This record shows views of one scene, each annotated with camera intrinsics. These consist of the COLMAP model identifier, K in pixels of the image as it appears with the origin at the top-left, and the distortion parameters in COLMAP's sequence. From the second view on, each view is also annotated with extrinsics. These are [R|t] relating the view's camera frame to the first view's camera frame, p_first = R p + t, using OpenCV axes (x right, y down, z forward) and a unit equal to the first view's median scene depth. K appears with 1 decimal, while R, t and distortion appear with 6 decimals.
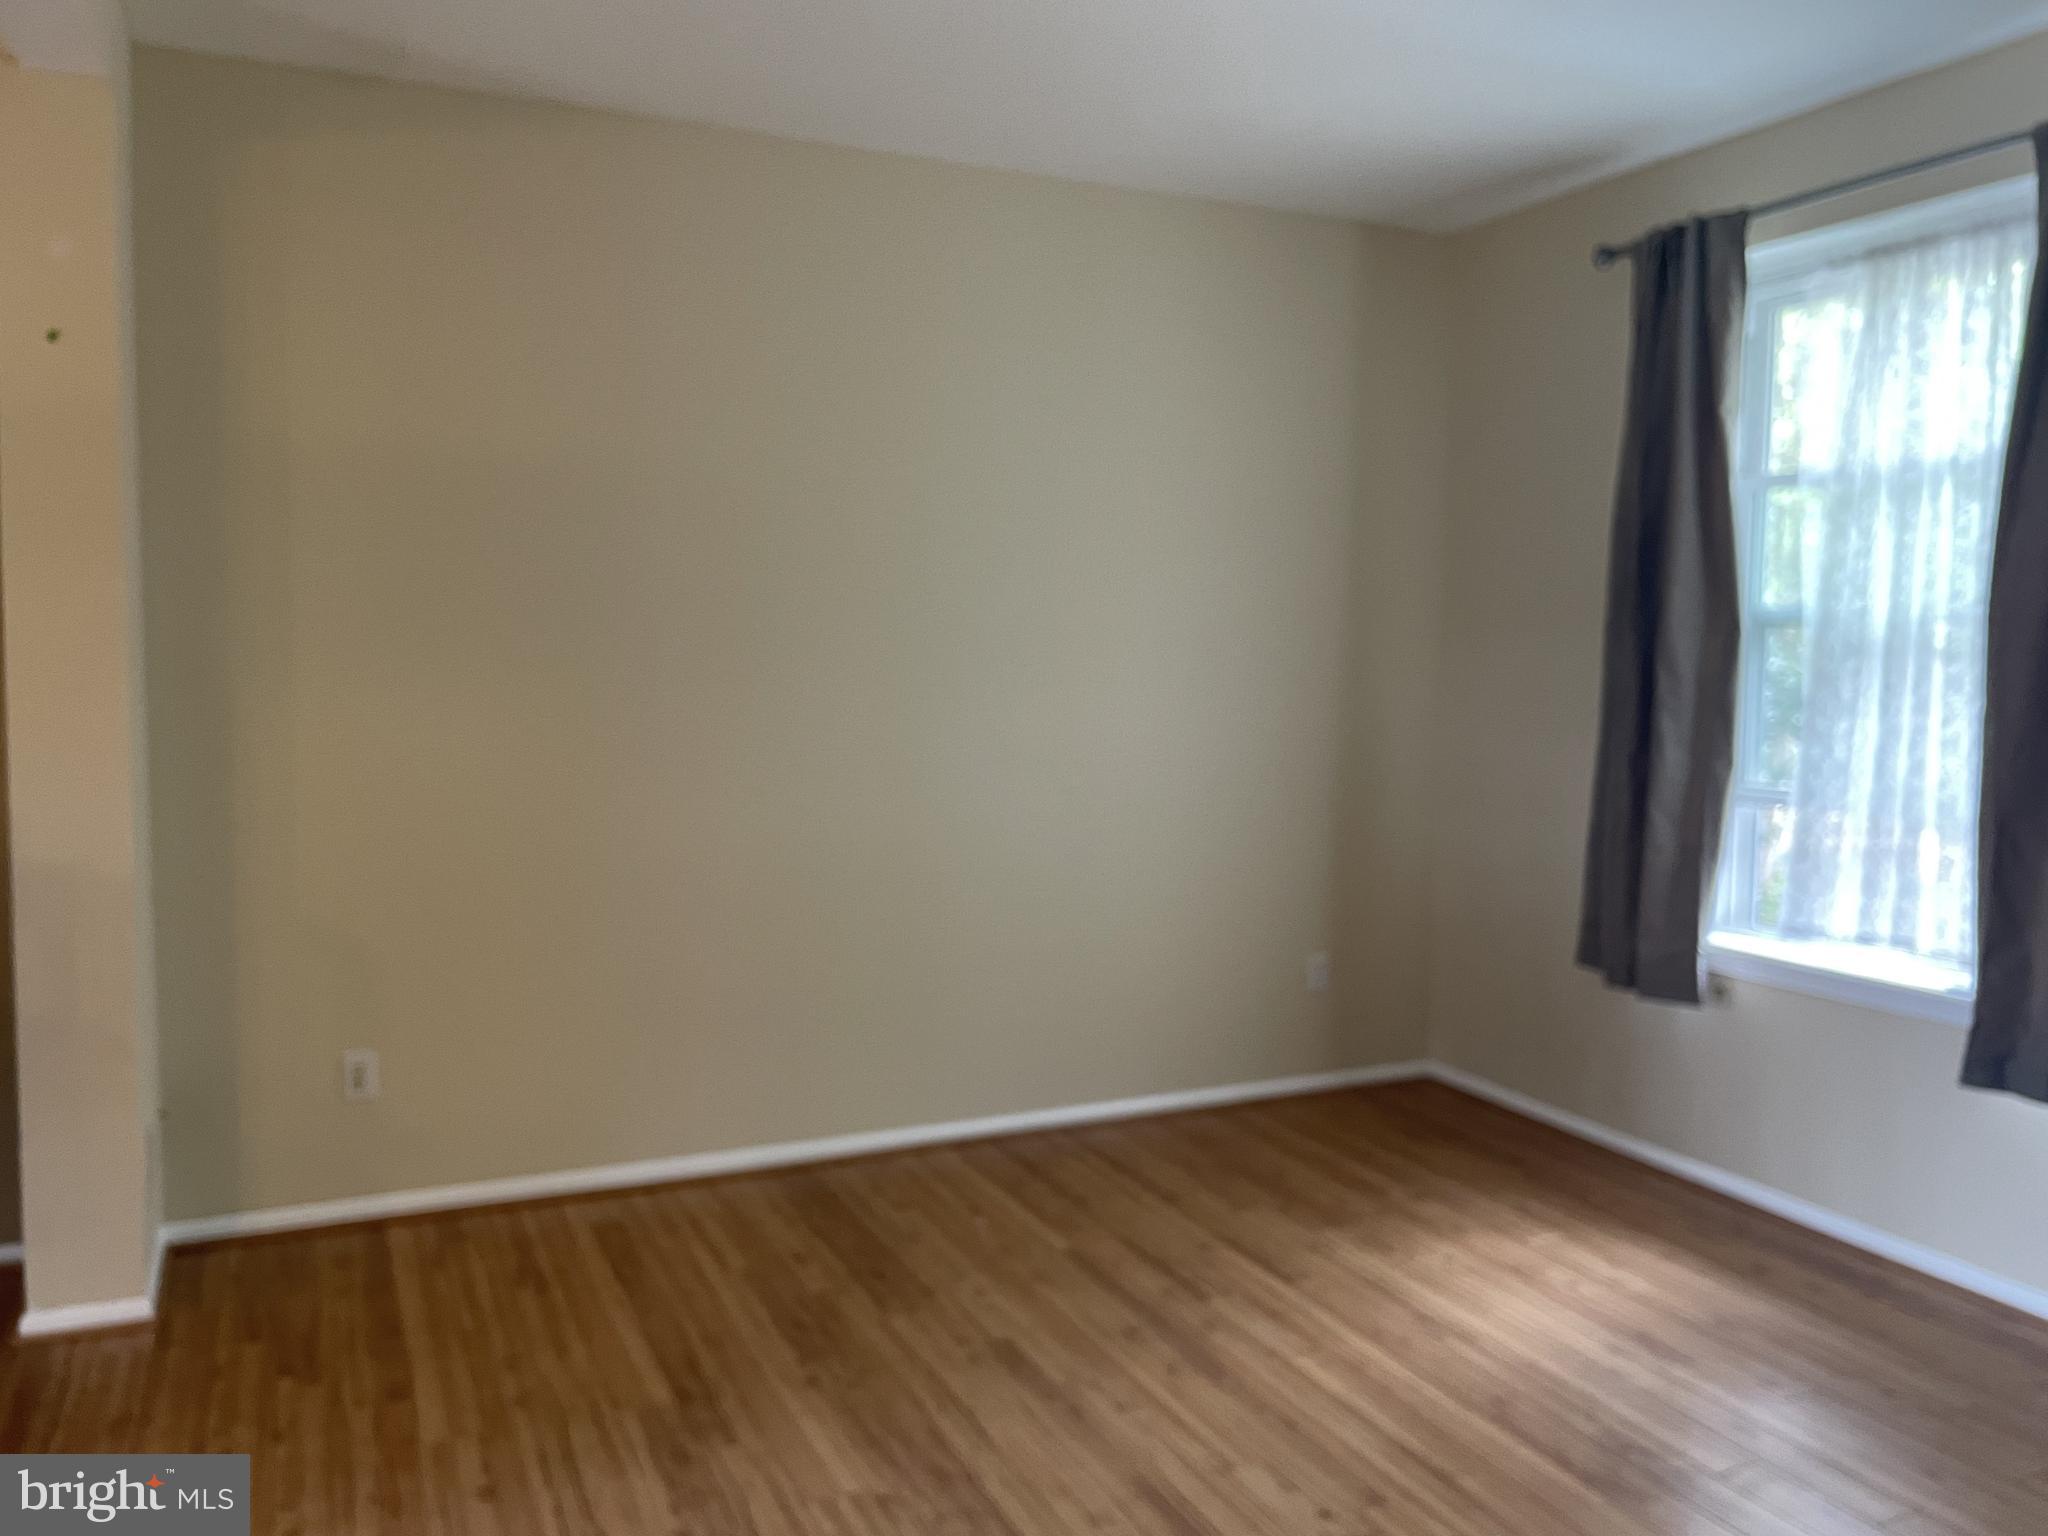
lens RADIAL K [[1556.4, 0, 1020.1], [0, 1556.4, 758.0], [0, 0, 1]] dist [0.108830, -0.129966]
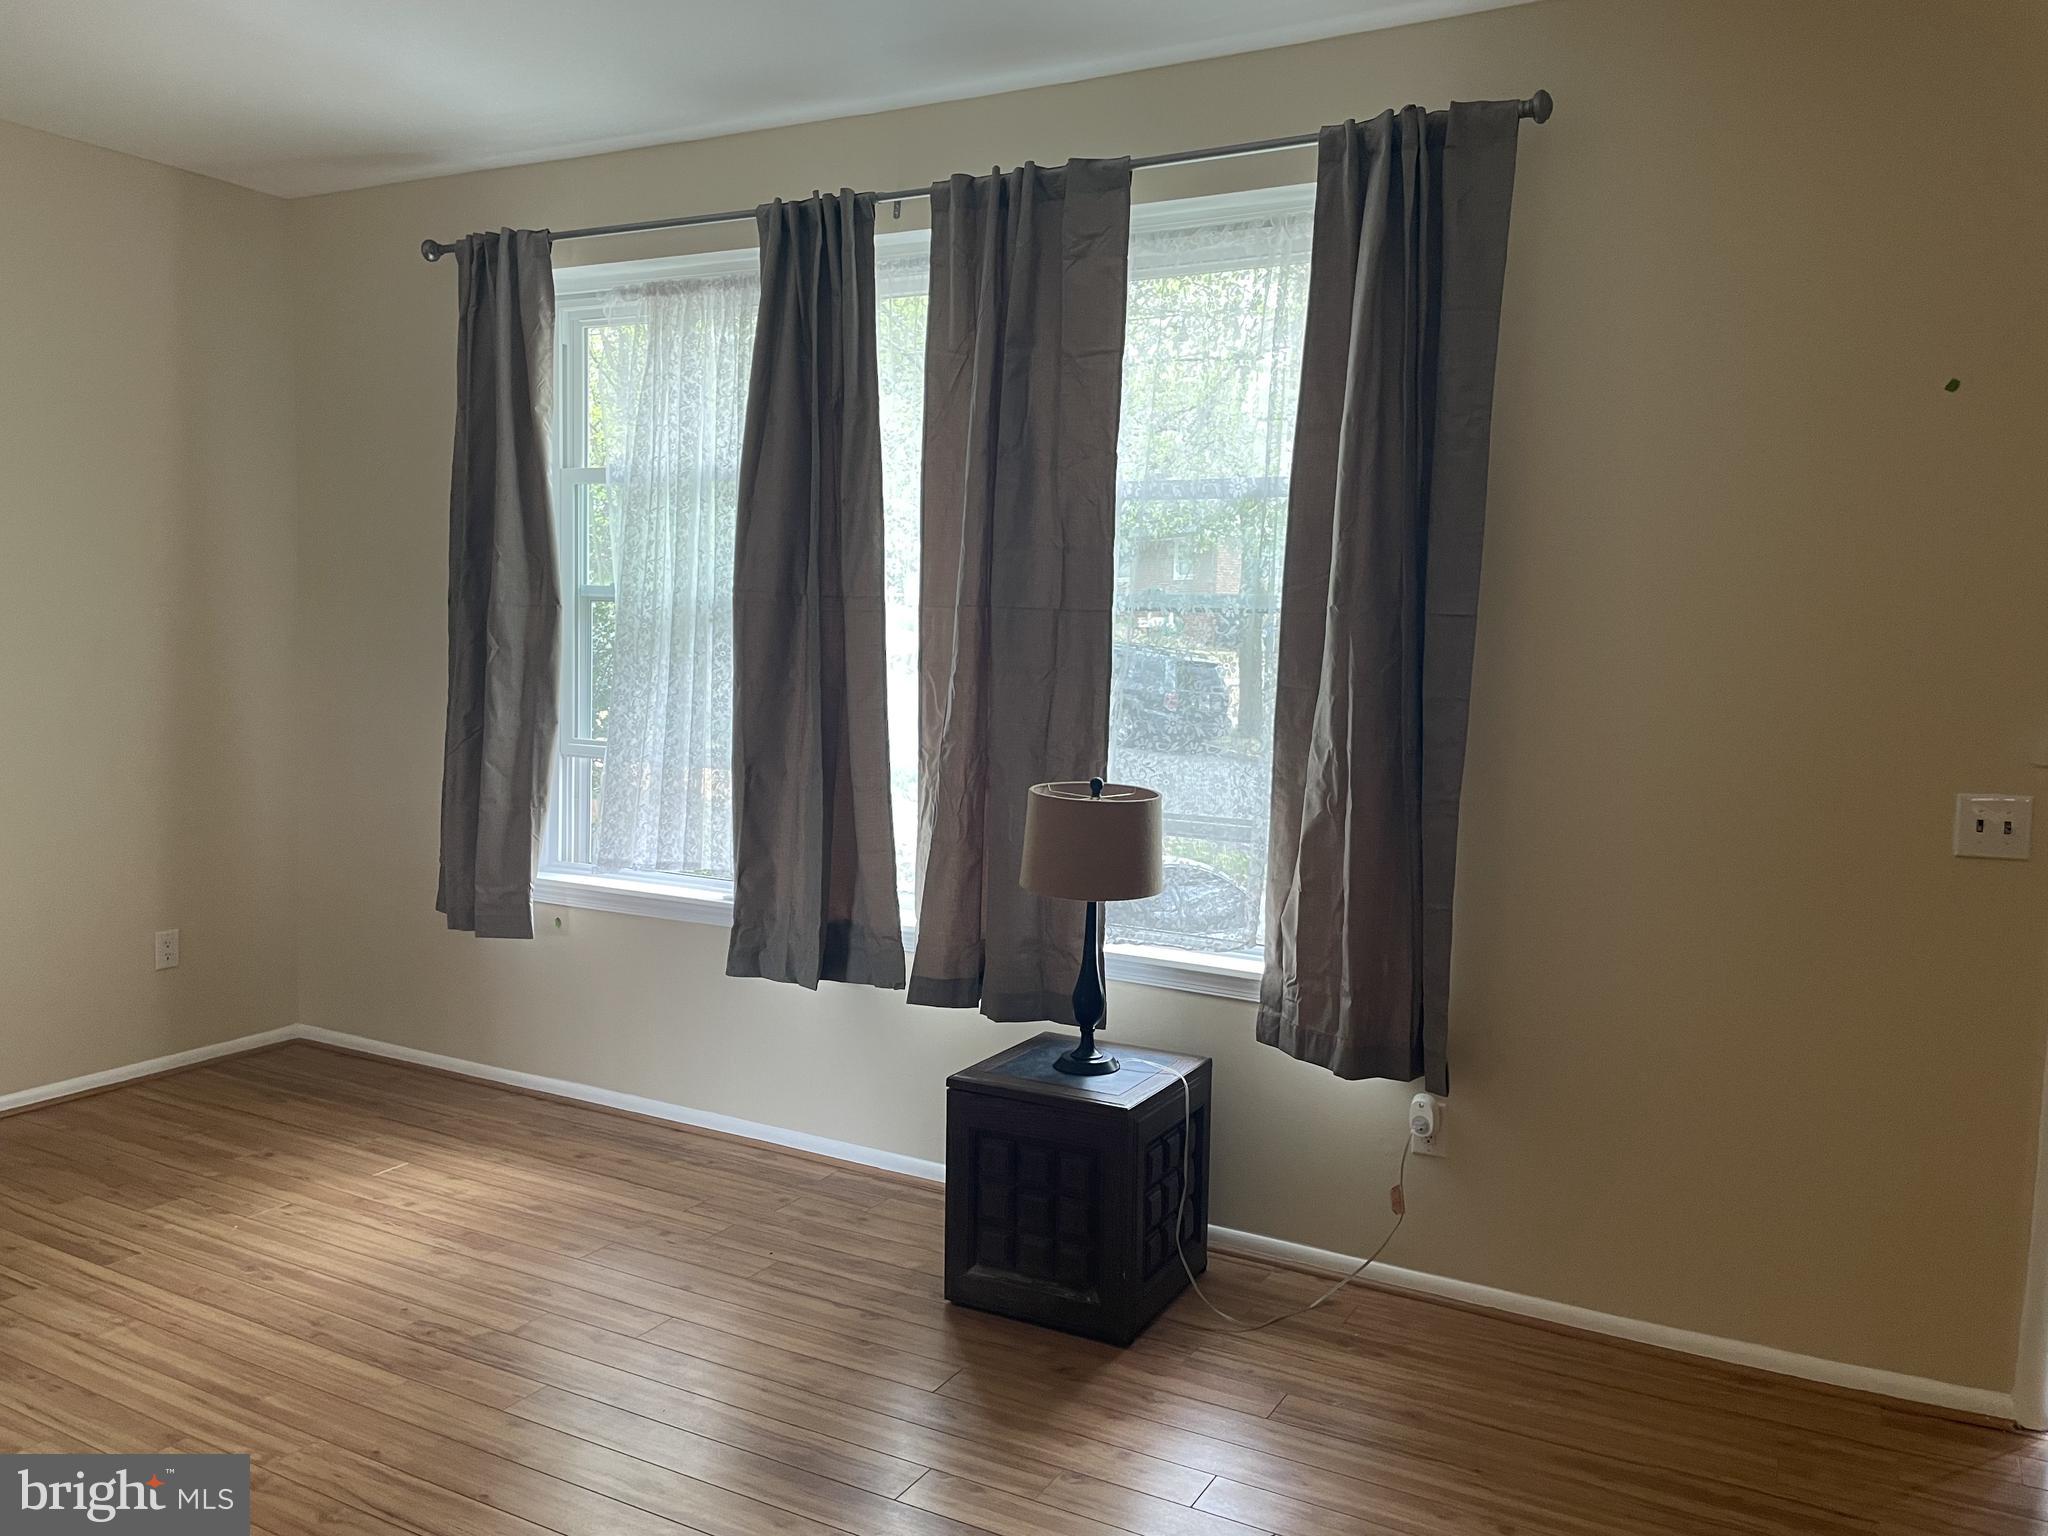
lens RADIAL K [[1556.4, 0, 1020.1], [0, 1556.4, 758.0], [0, 0, 1]] dist [0.108830, -0.129966]
pose [[0.808086, -0.031821, 0.588205, 0.055958], [0.020057, 0.999447, 0.026513, 0.006333], [-0.588723, -0.009627, 0.808277, -0.117027]]
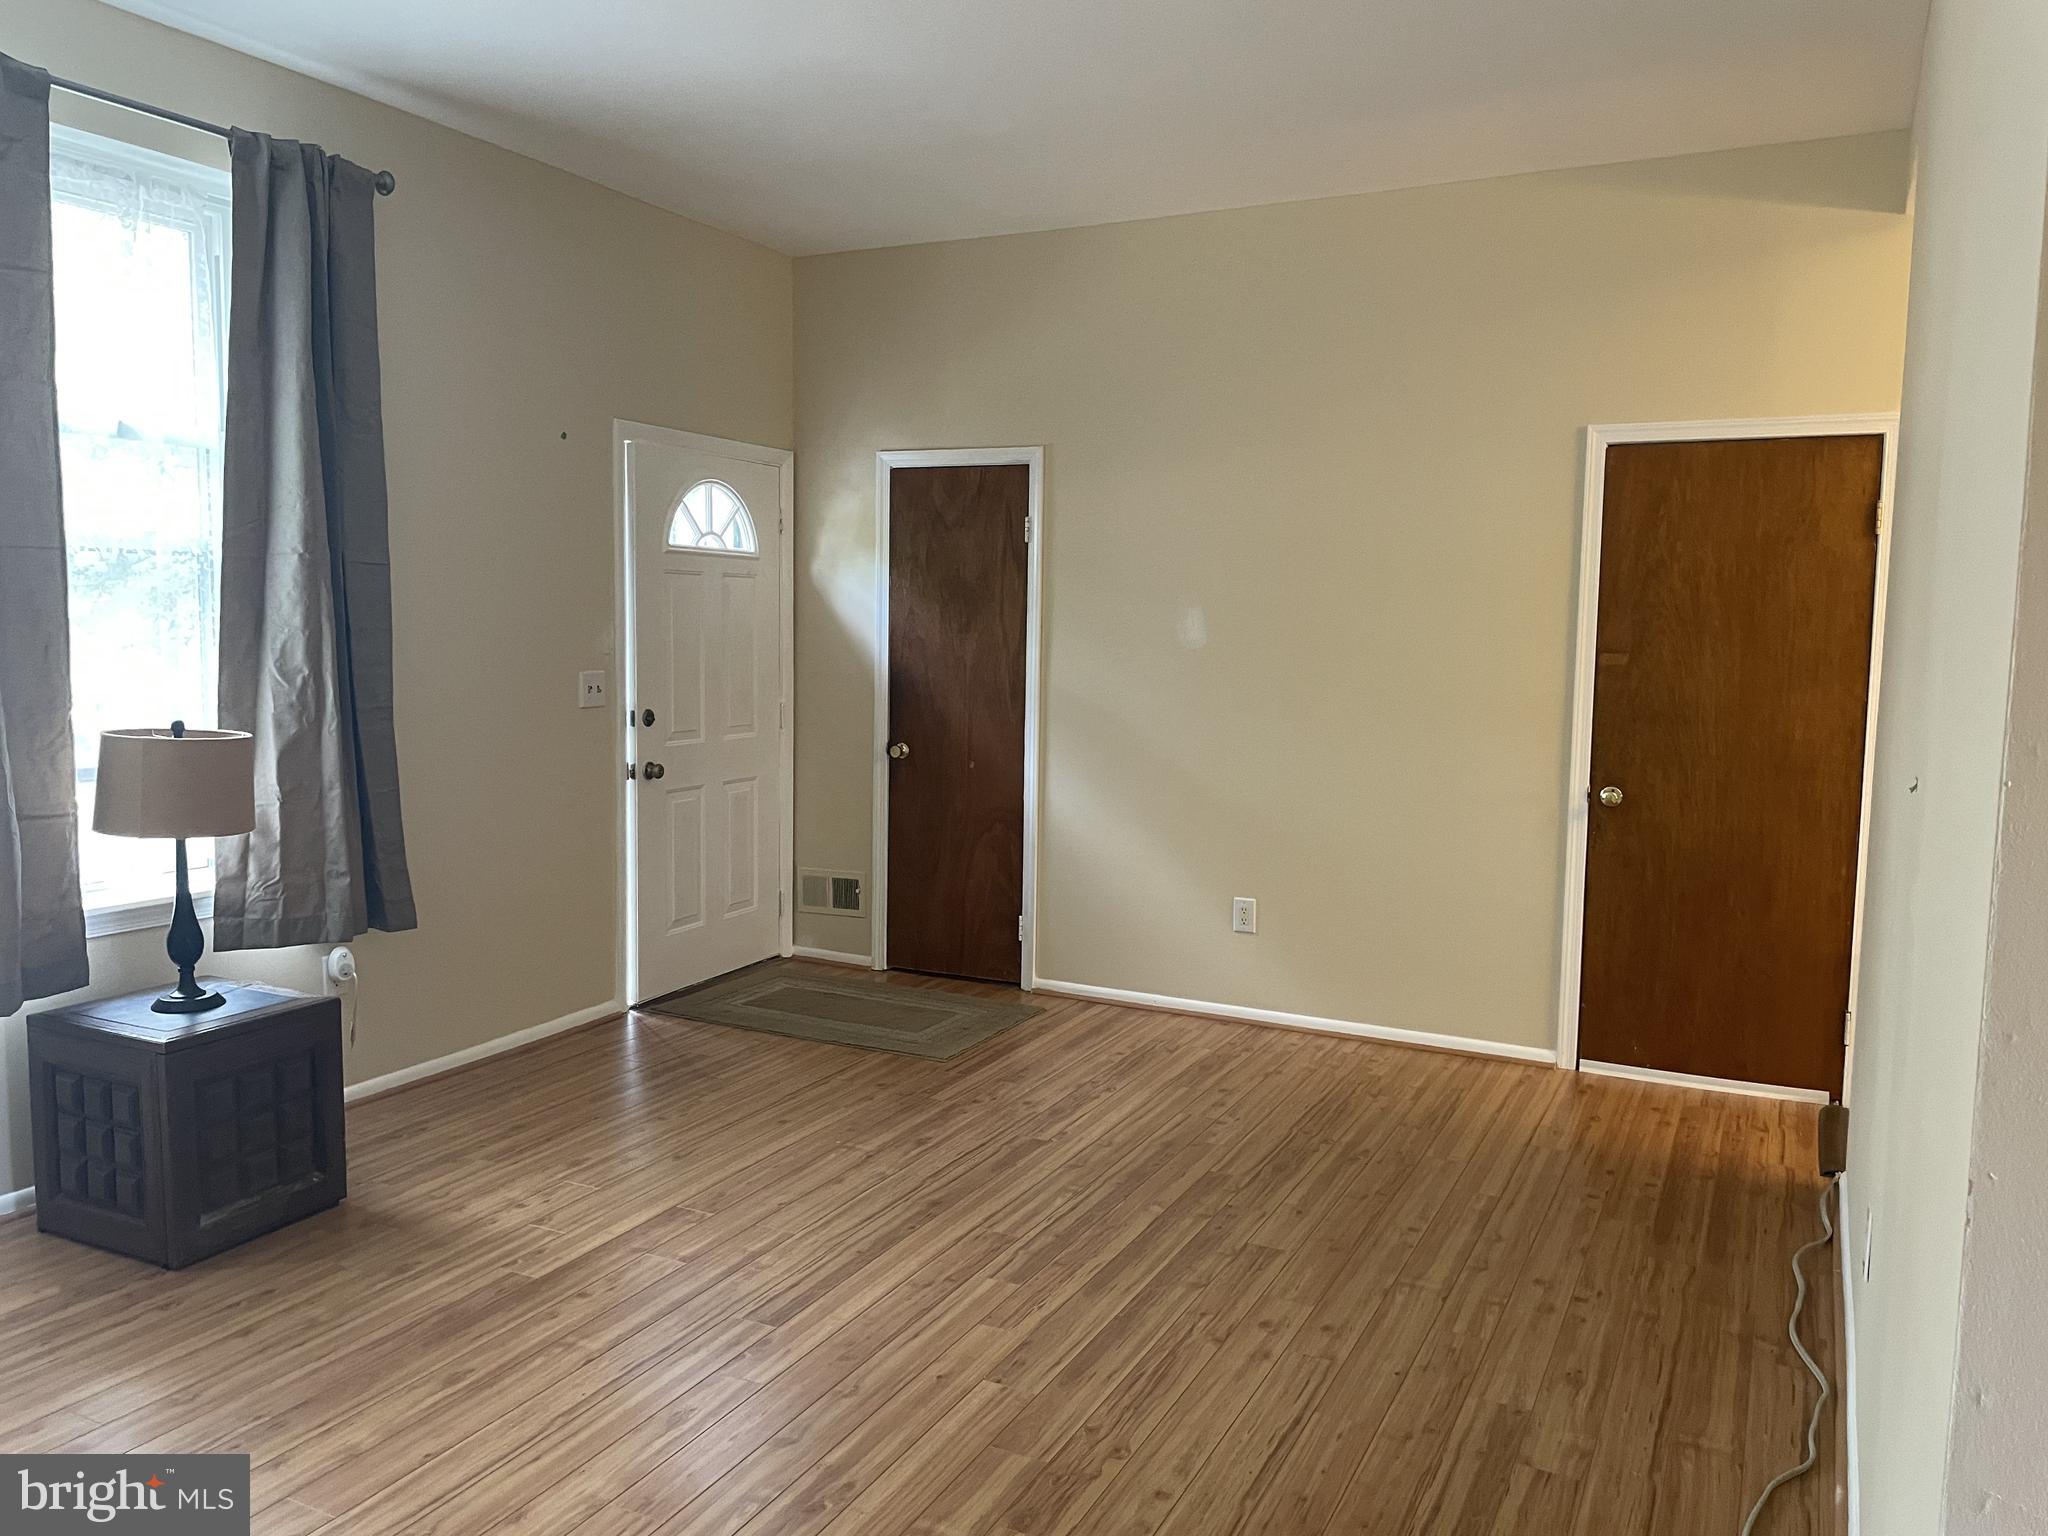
lens RADIAL K [[1556.4, 0, 1020.1], [0, 1556.4, 758.0], [0, 0, 1]] dist [0.108830, -0.129966]
pose [[-0.609022, -0.093160, 0.787664, -0.518908], [0.028096, 0.989921, 0.138805, -0.062964], [-0.792656, 0.106666, -0.600266, 0.961296]]
